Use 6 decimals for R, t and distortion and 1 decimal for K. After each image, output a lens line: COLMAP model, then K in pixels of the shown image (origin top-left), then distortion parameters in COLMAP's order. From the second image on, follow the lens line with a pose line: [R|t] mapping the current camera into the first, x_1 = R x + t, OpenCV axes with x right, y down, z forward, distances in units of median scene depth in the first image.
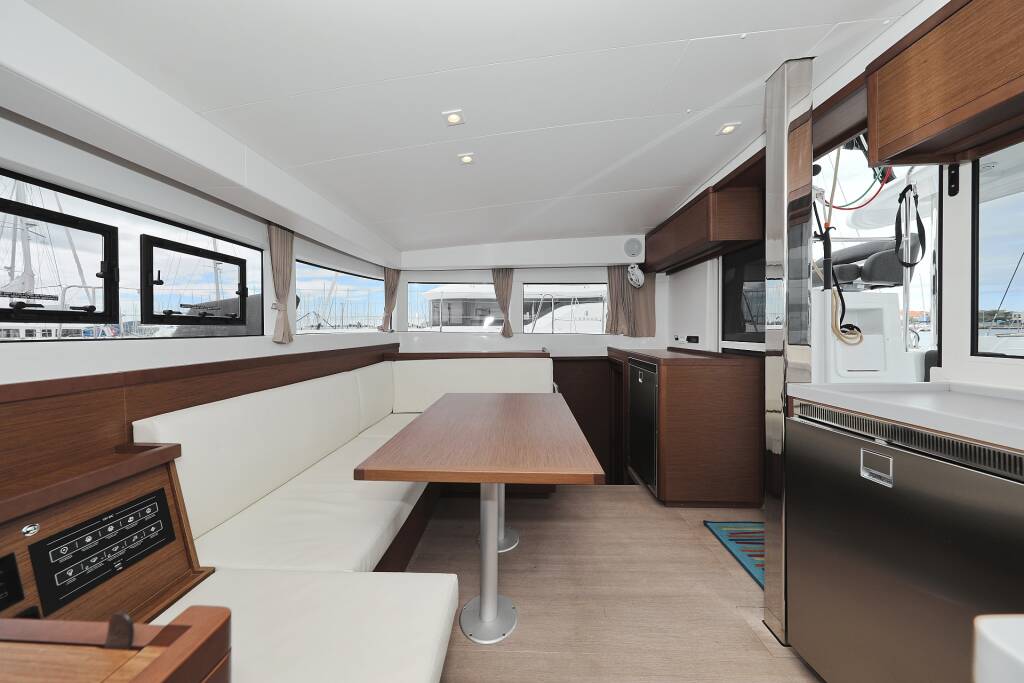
lens RADIAL K [[347.3, 0, 510.6], [0, 347.3, 329.0], [0, 0, 1]] dist [-0.000177, -0.000036]
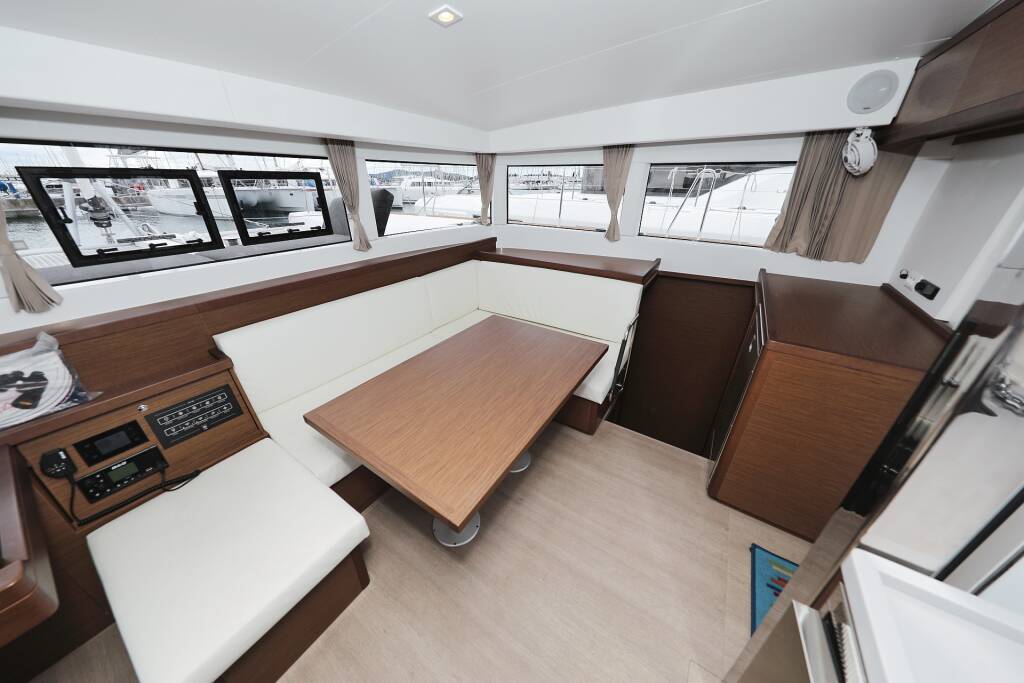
lens RADIAL K [[332.0, 0, 495.5], [0, 332.0, 339.0], [0, 0, 1]] dist [0.001216, 0.000131]
pose [[0.844563, 0.240800, -0.478256, 0.453307], [-0.008106, 0.898822, 0.438239, -0.261174], [0.535395, -0.366244, 0.761064, 0.422775]]
